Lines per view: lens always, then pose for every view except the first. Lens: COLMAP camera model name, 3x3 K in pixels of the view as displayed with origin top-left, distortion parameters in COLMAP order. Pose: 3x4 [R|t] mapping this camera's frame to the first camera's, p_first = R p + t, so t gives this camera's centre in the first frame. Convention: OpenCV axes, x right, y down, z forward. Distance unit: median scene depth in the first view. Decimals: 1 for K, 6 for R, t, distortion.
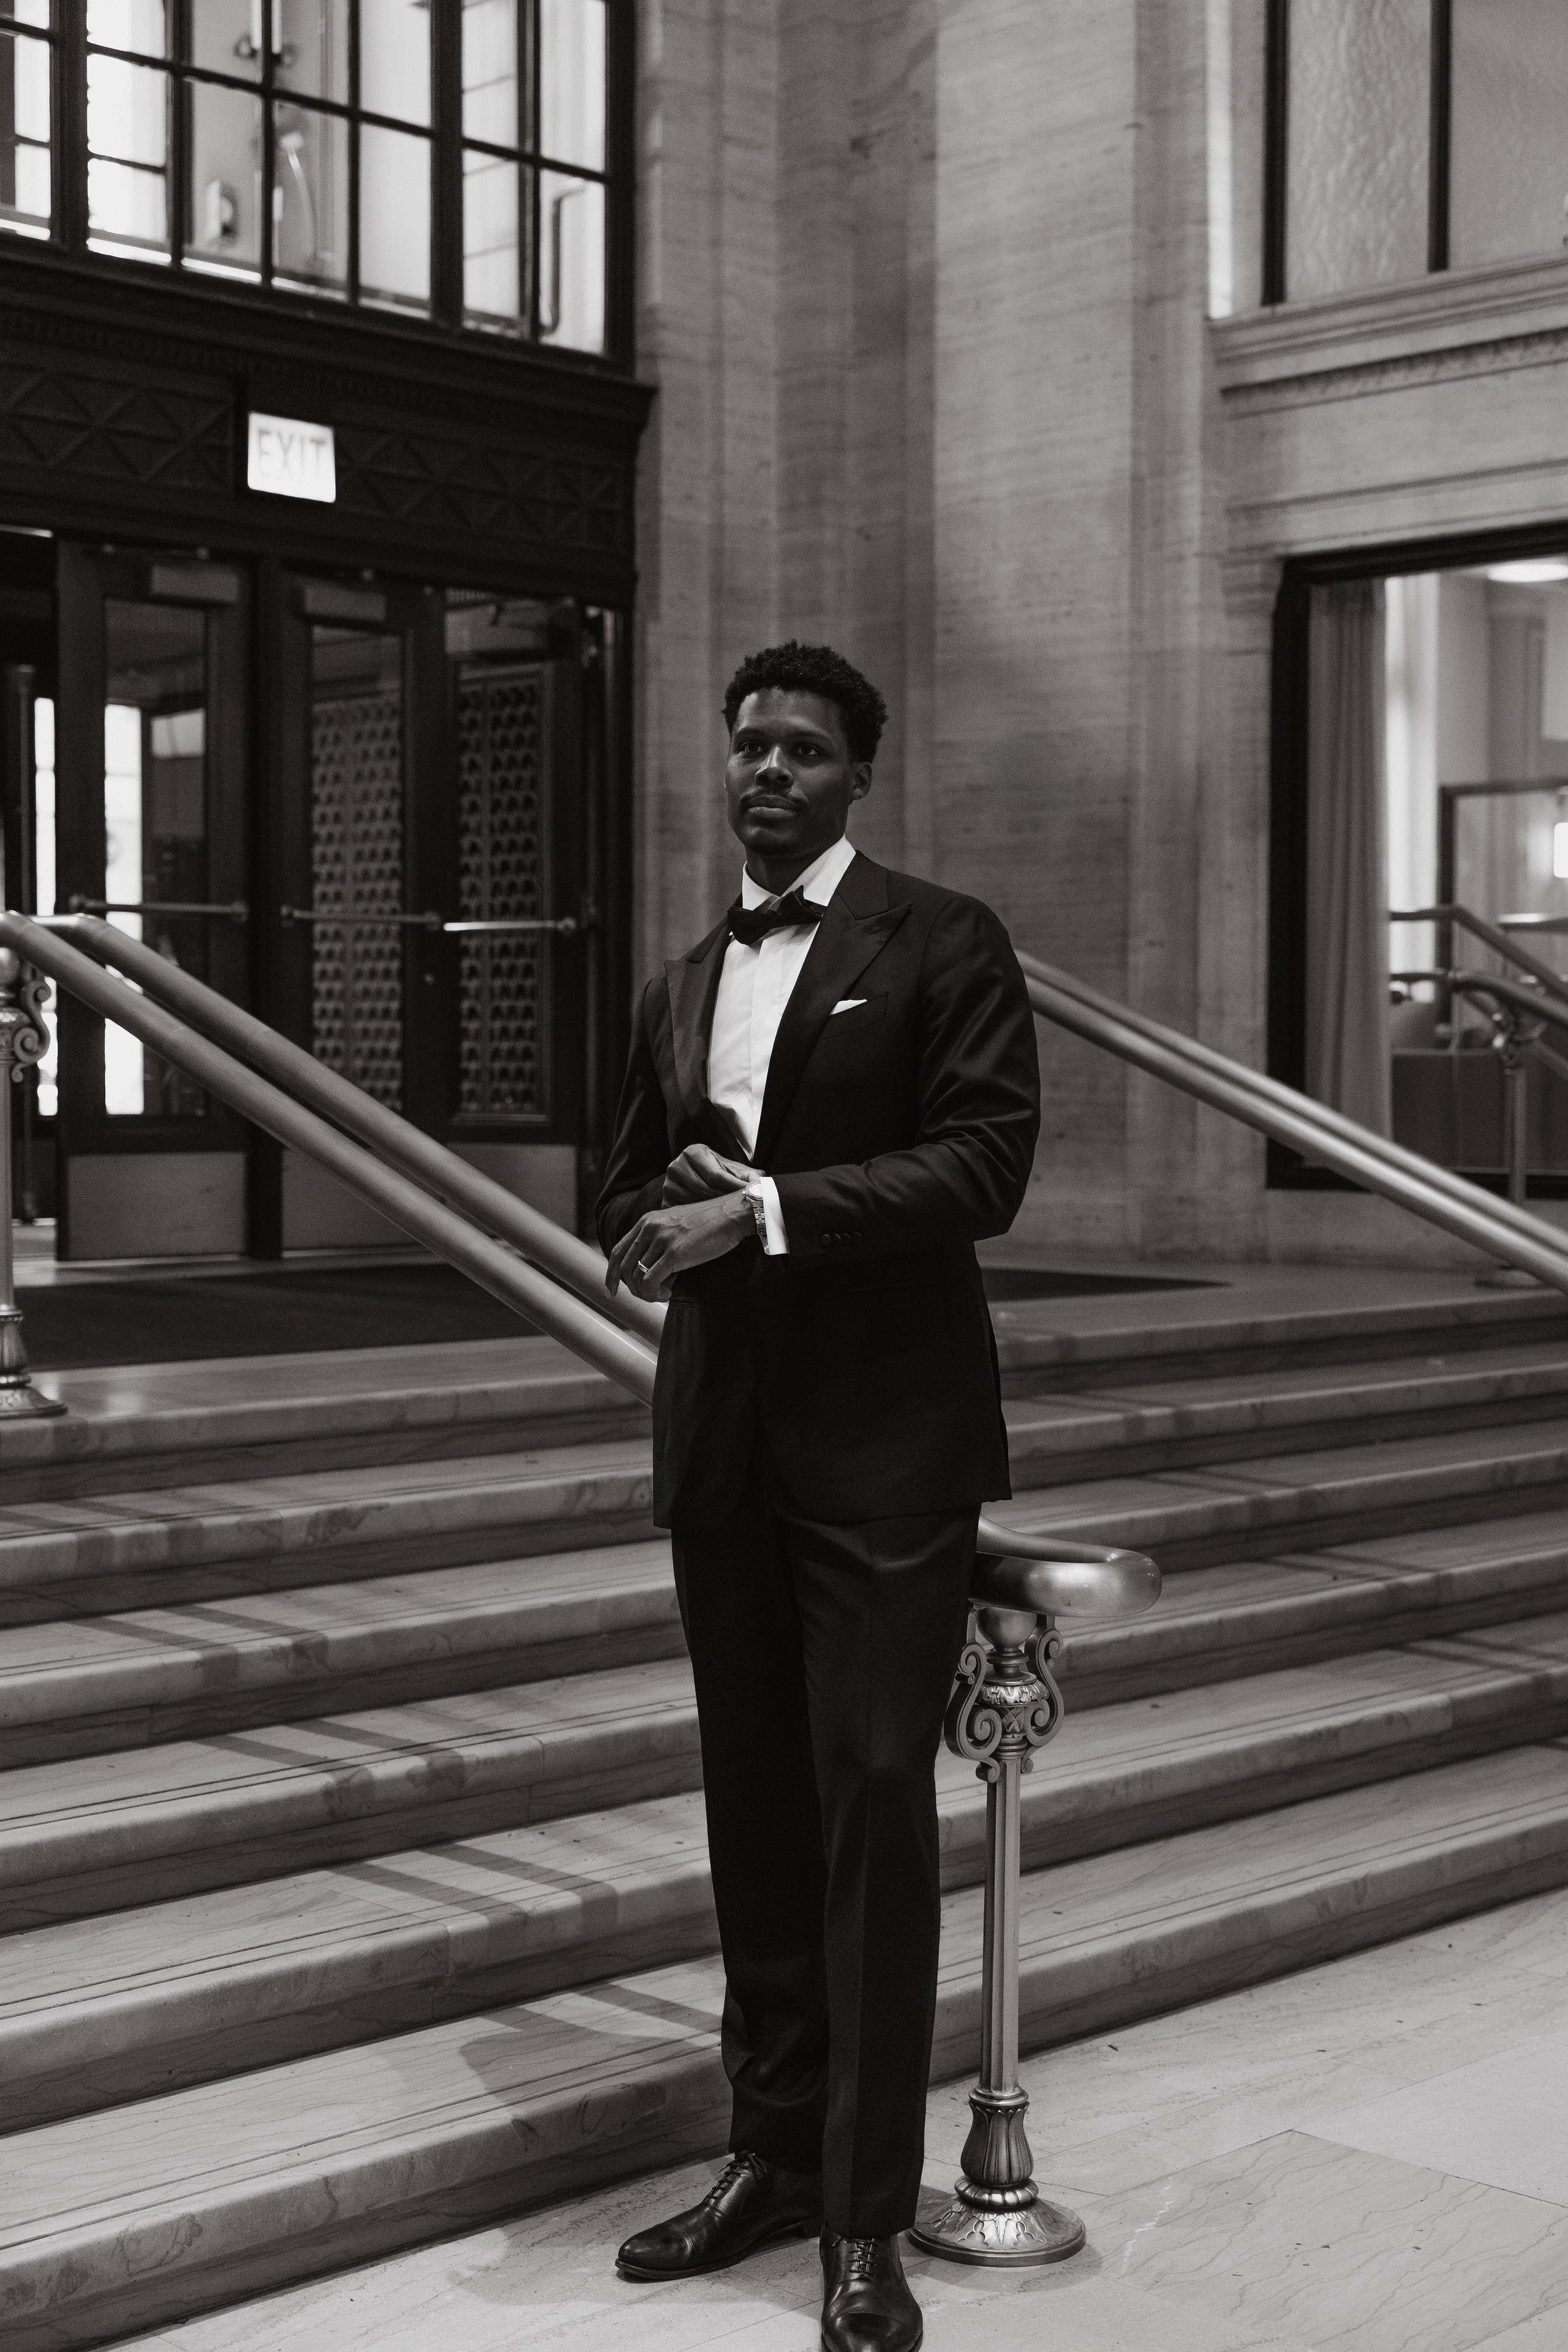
lens RADIAL K [[3242.5, 0, 785.3], [0, 3242.5, 1205.4], [0, 0, 1]] dist [-0.008806, 0.043975]
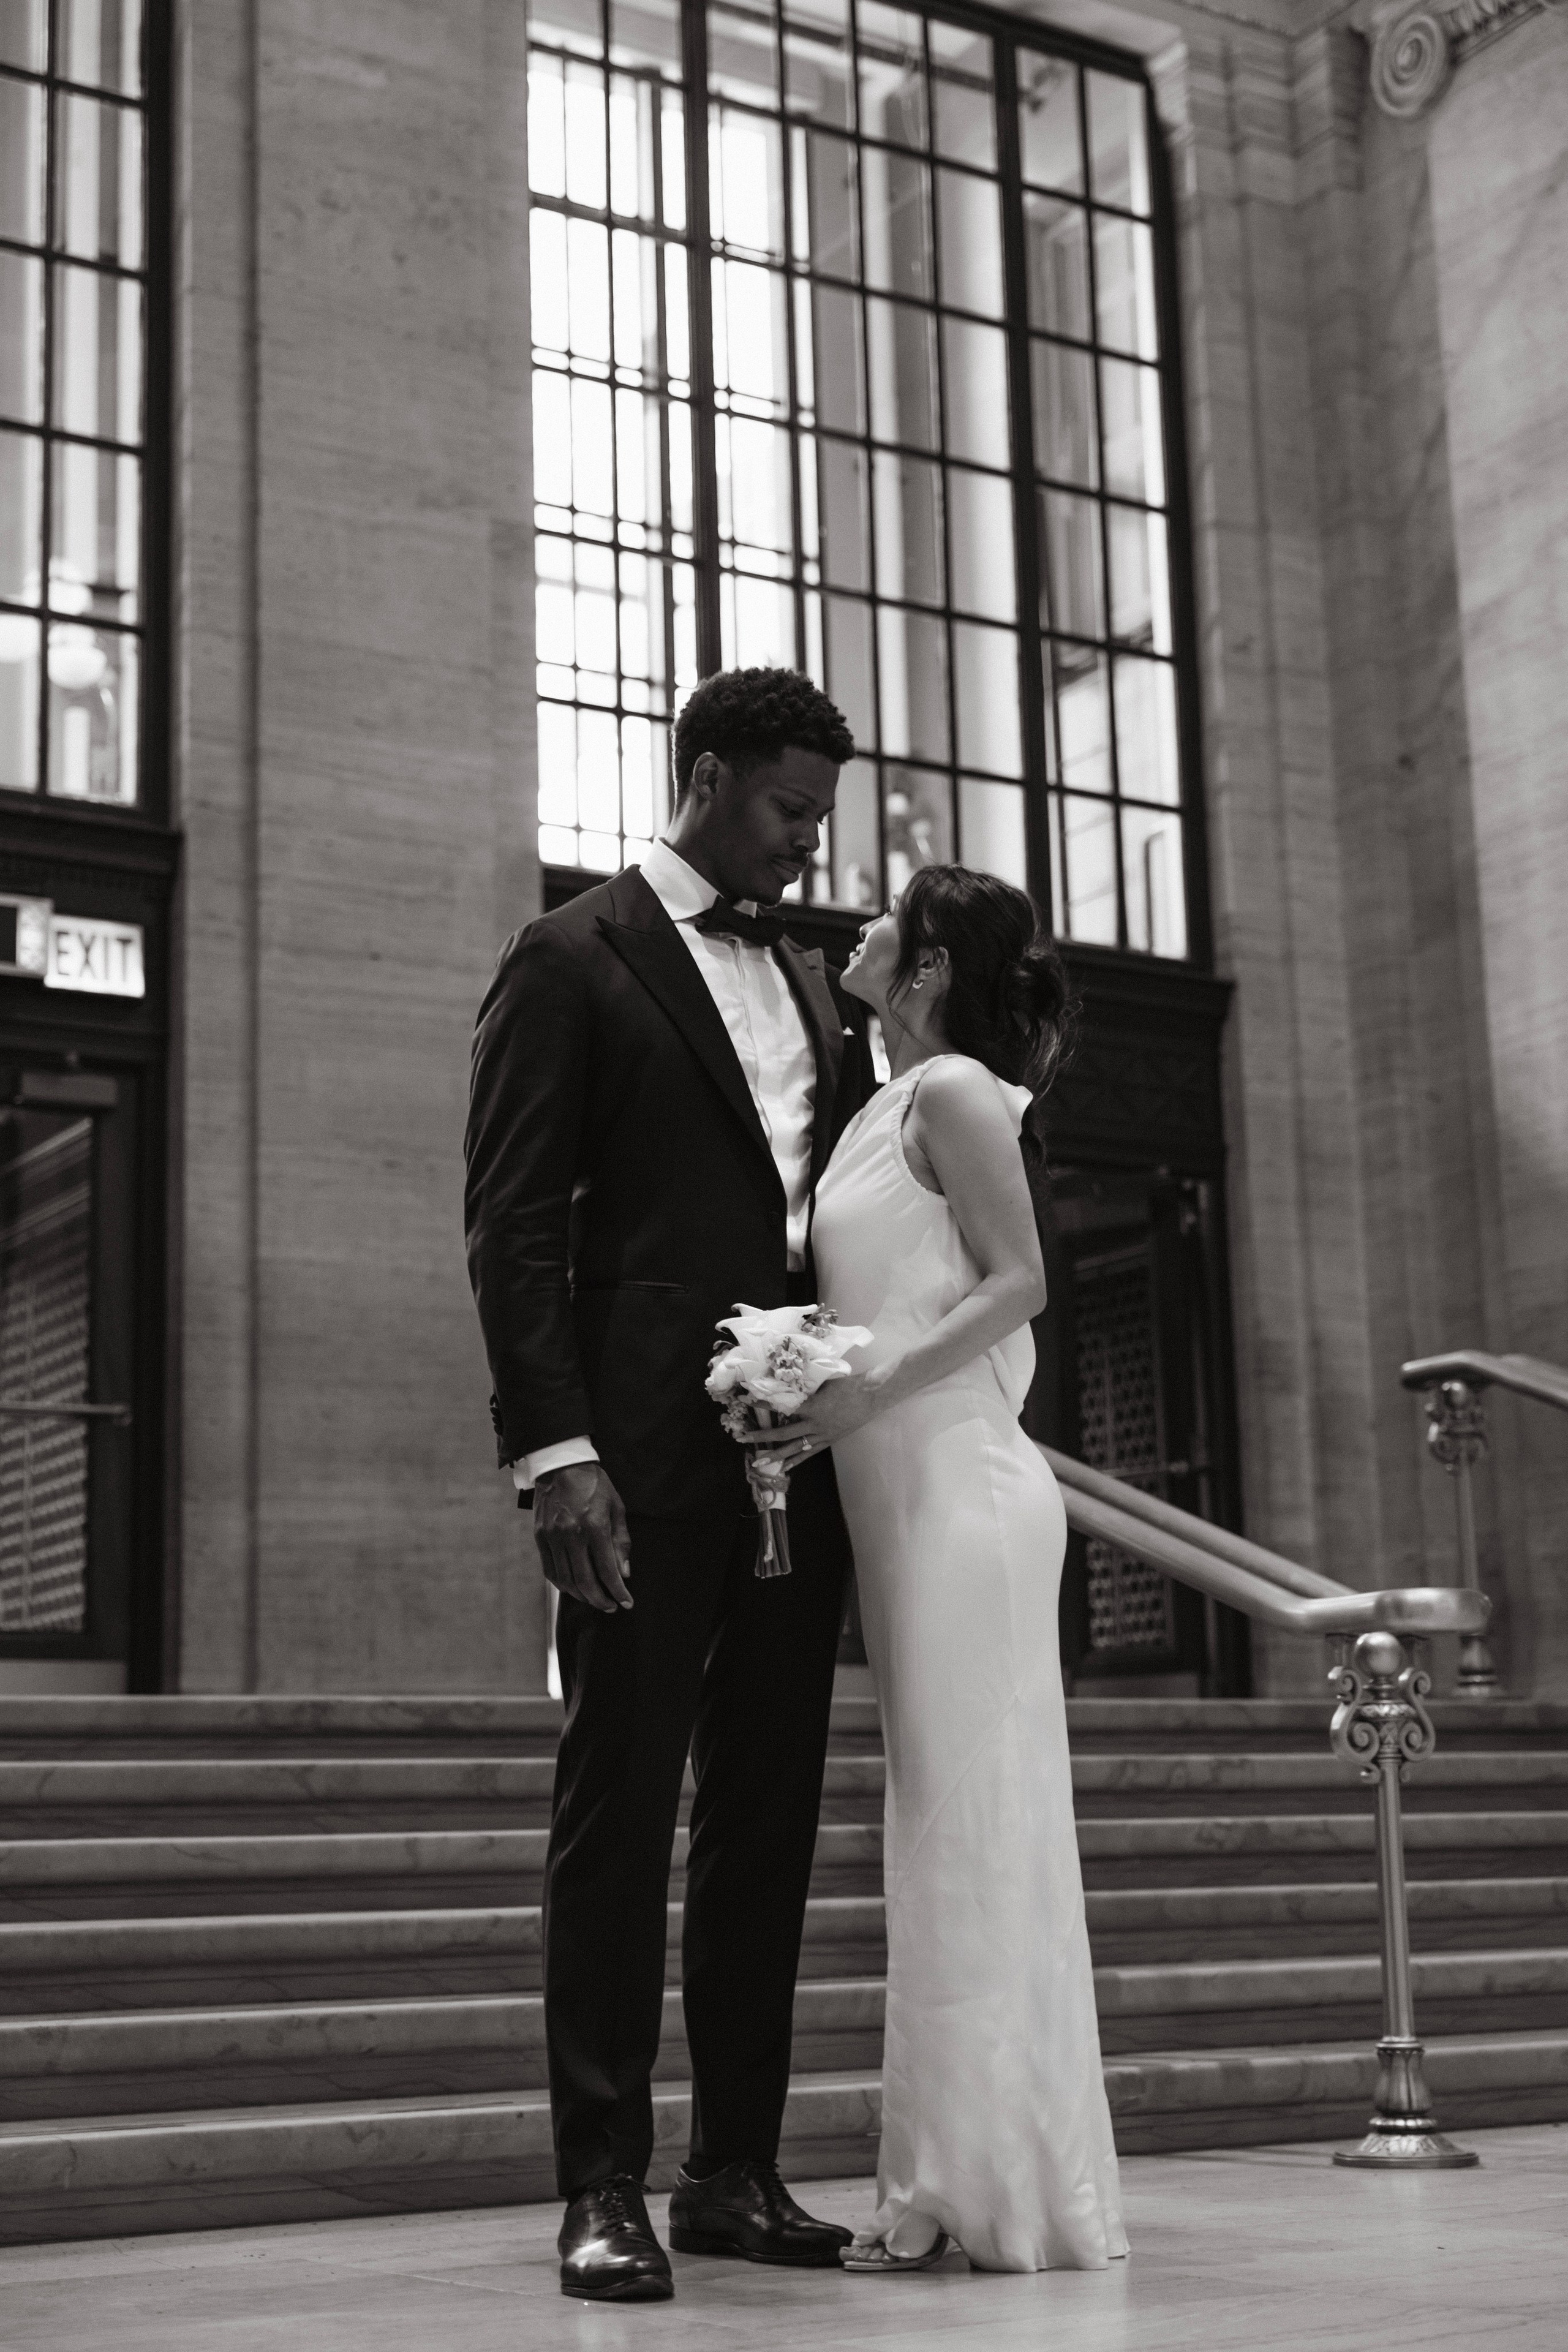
lens RADIAL K [[3447.2, 0, 784.0], [0, 3447.2, 1176.0], [0, 0, 1]] dist [0.014425, -0.002575]
pose [[0.975592, -0.073955, -0.206761, 0.049399], [0.021432, 0.969153, -0.245525, 0.100044], [0.218541, 0.235101, 0.947084, -0.142149]]
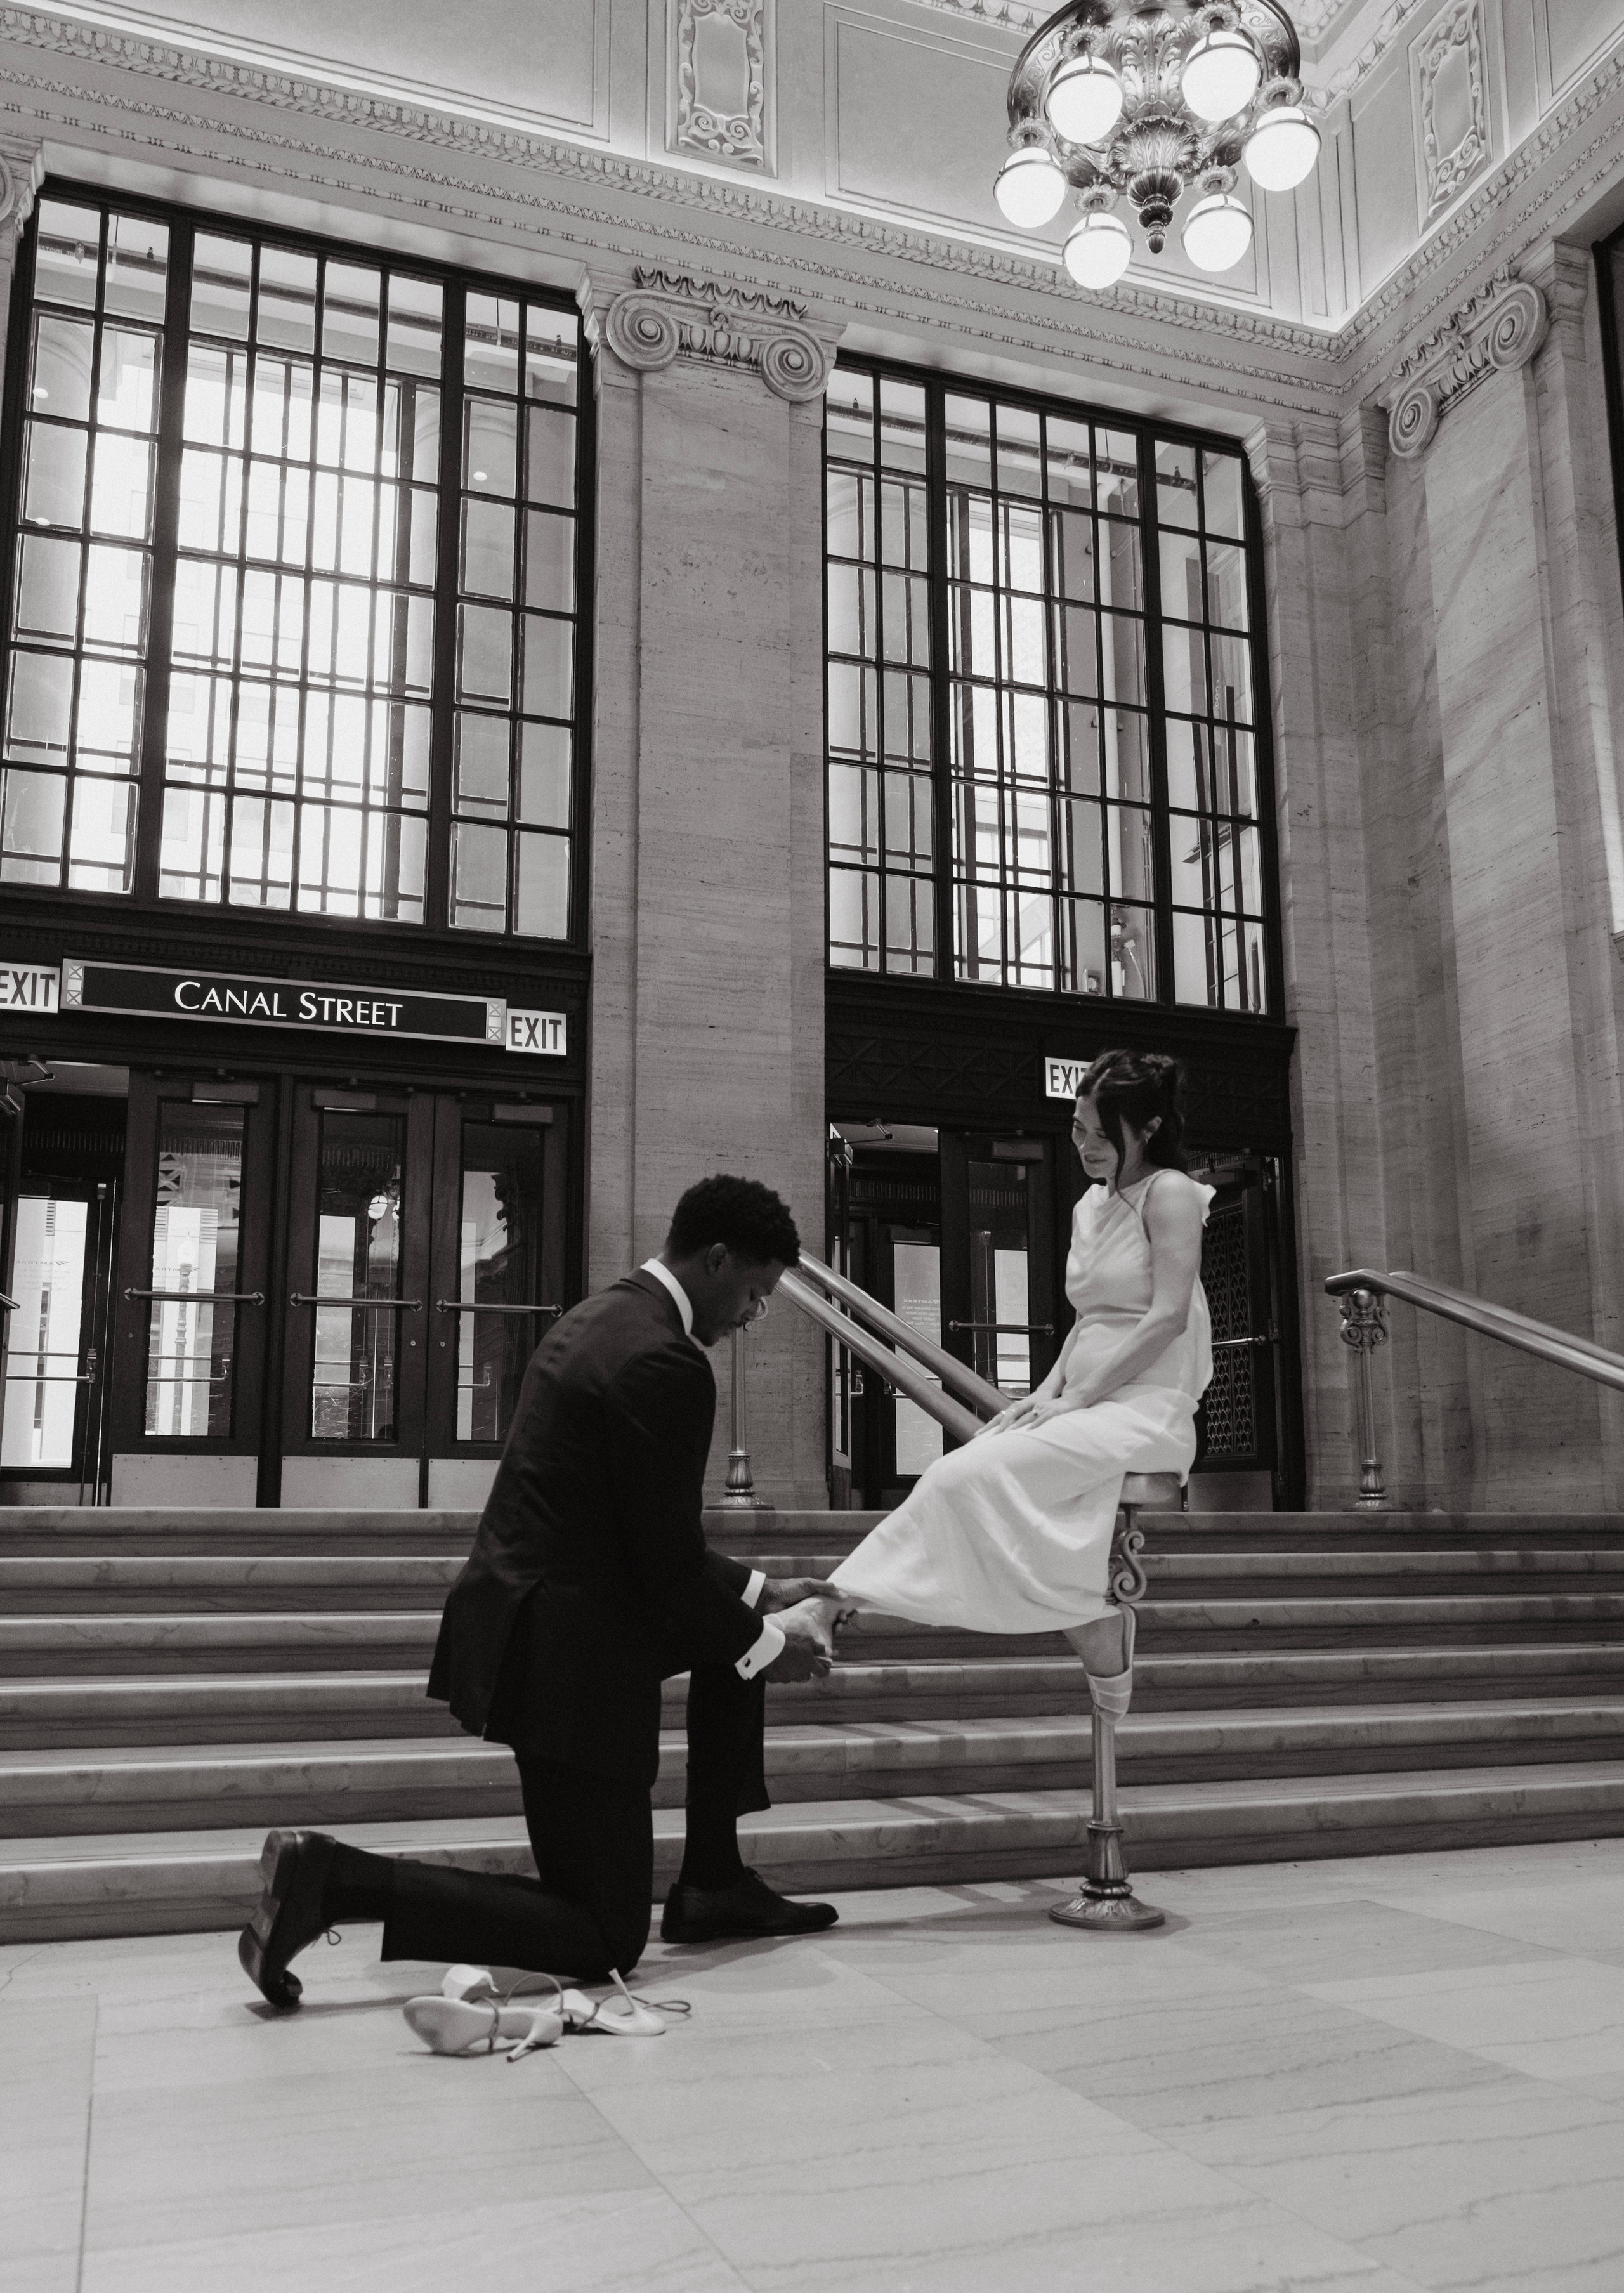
lens RADIAL K [[1858.5, 0, 803.1], [0, 1858.5, 1230.9], [0, 0, 1]] dist [-0.011519, 0.017950]
pose [[0.907779, -0.078411, -0.412055, 0.121097], [-0.012450, 0.976902, -0.213326, 0.068729], [0.419265, 0.198783, 0.885834, 0.029580]]
